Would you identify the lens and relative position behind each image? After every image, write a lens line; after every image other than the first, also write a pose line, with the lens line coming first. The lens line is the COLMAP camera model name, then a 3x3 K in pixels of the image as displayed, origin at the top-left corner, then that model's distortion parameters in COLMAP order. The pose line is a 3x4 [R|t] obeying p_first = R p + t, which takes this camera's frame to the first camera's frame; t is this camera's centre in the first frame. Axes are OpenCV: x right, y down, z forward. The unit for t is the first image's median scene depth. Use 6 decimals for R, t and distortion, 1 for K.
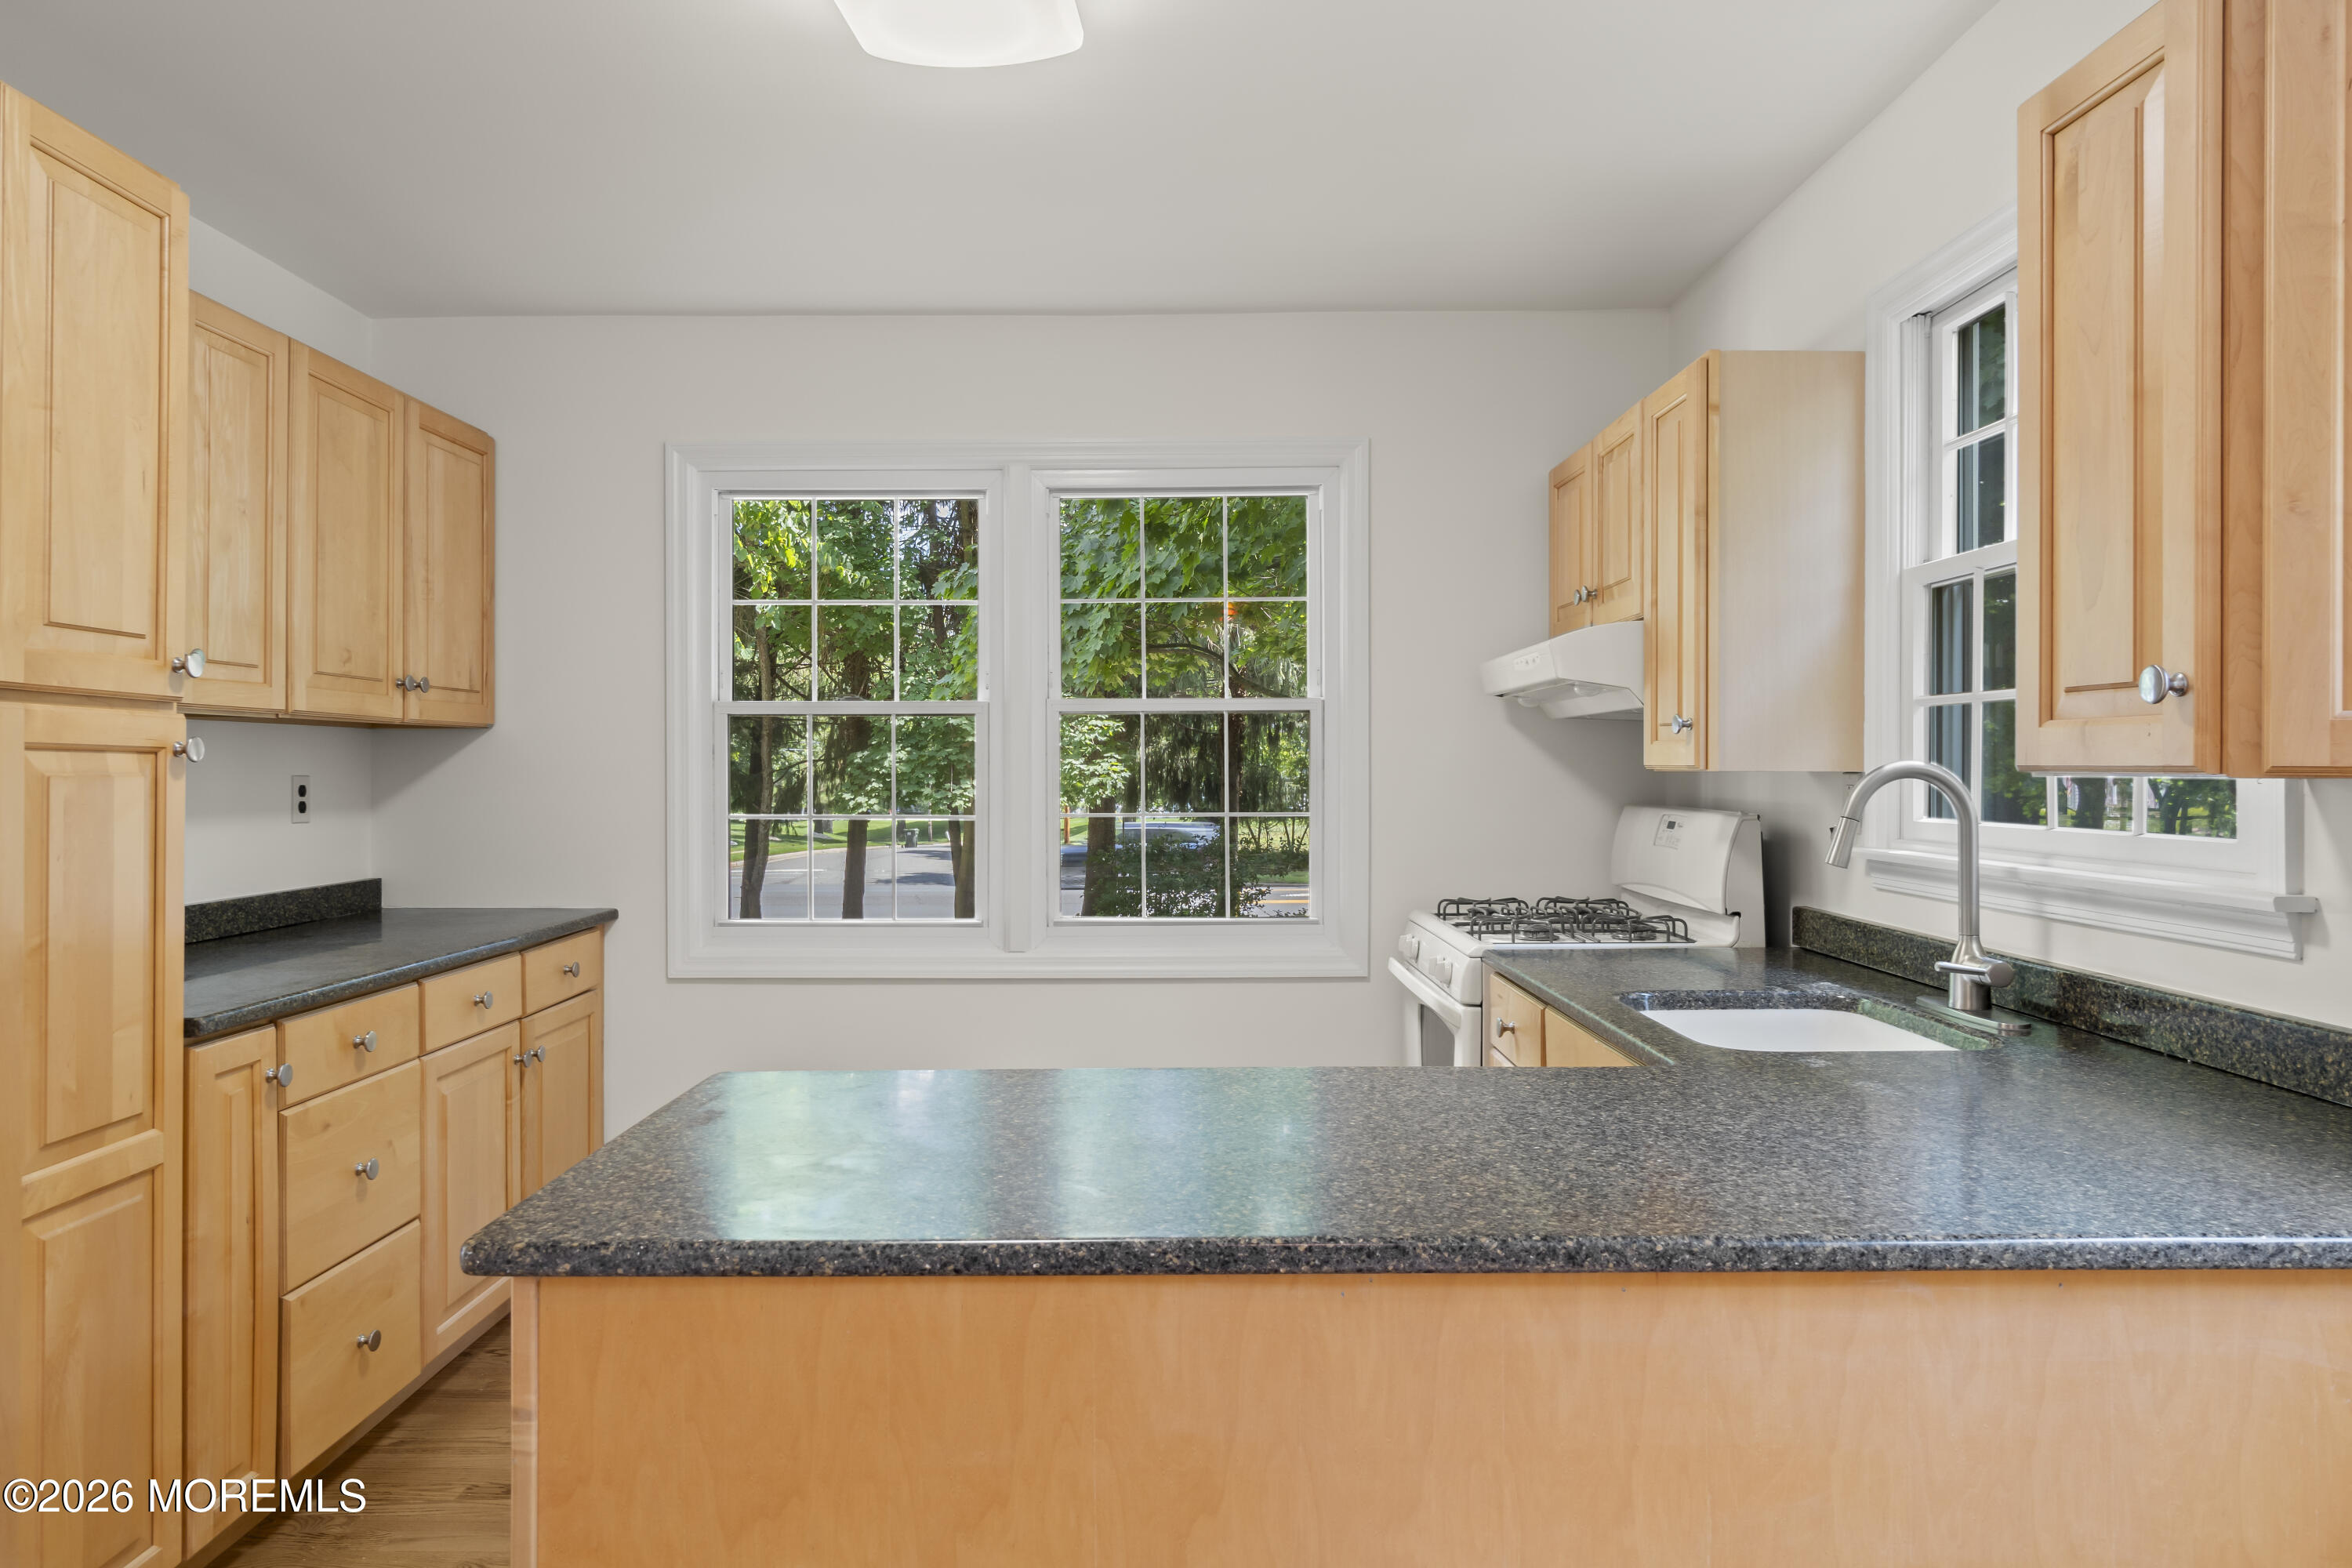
lens RADIAL K [[1497.4, 0, 1178.5], [0, 1497.4, 782.9], [0, 0, 1]] dist [0.009865, 0.002322]
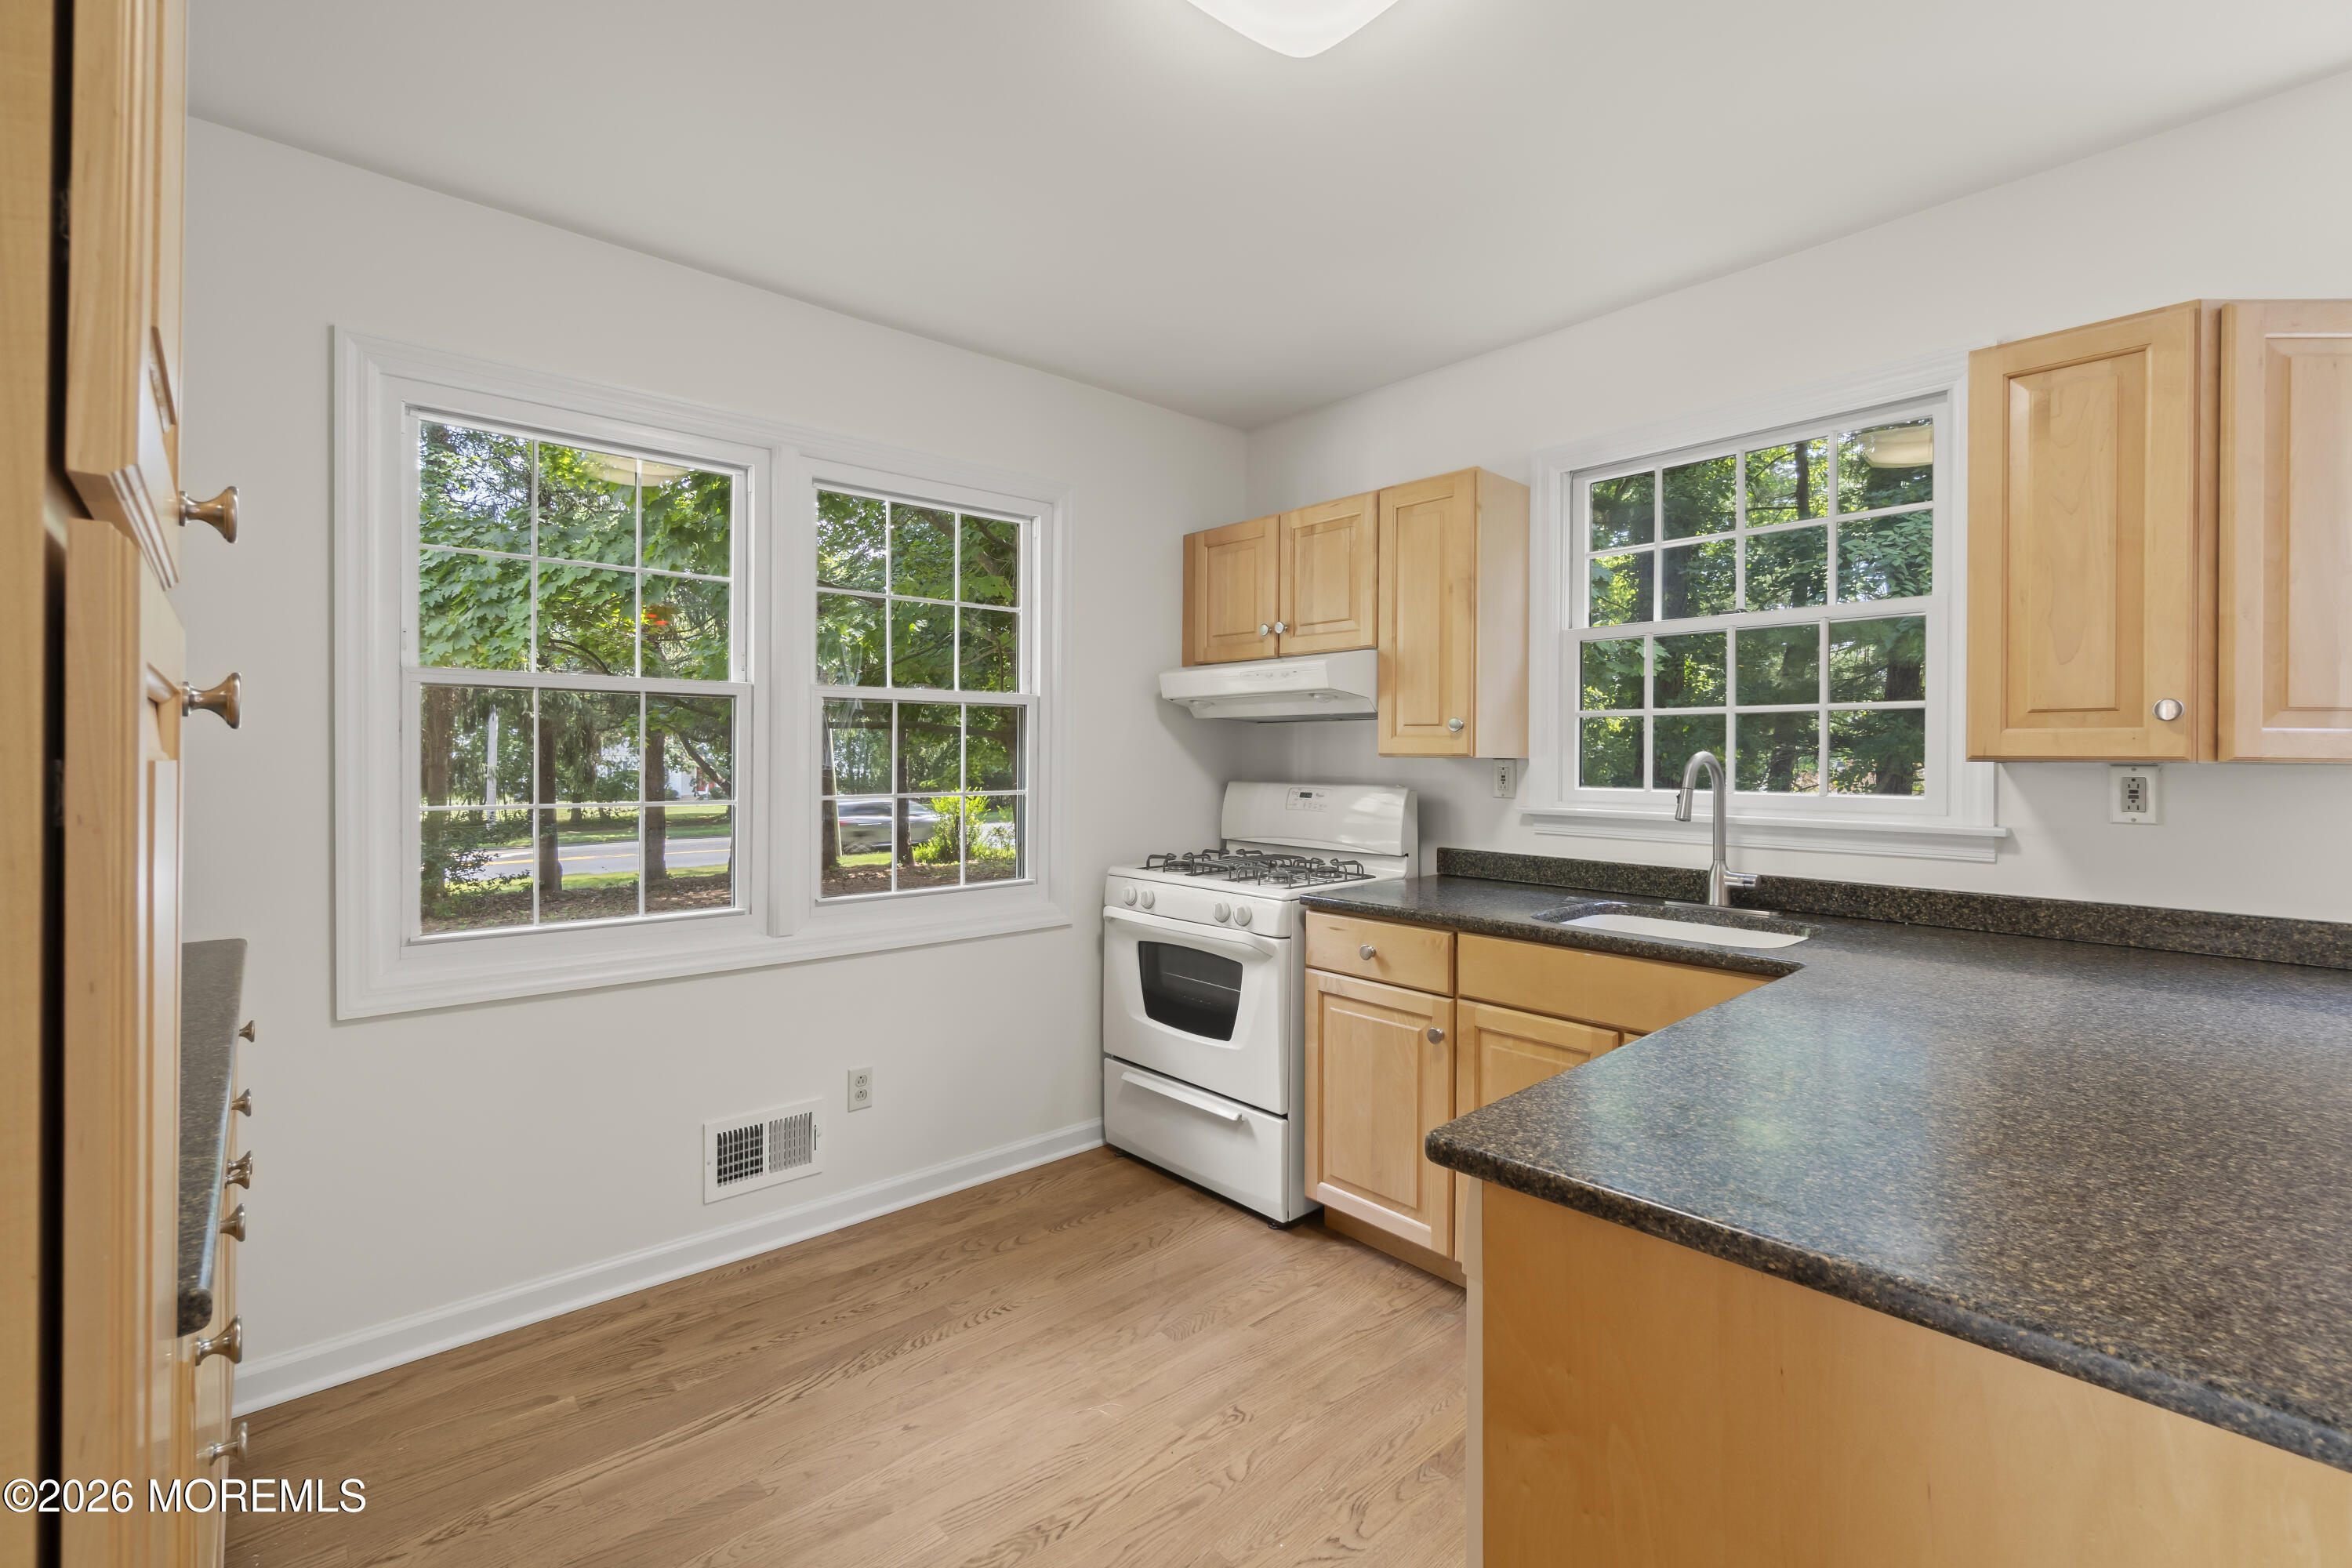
lens RADIAL K [[1015.7, 0, 1172.8], [0, 1015.7, 760.8], [0, 0, 1]] dist [-0.004421, 0.000005]
pose [[0.748401, 0.001512, 0.663245, -0.416318], [0.000612, 0.999995, -0.002970, -0.001776], [-0.663246, 0.002629, 0.748396, 0.371999]]
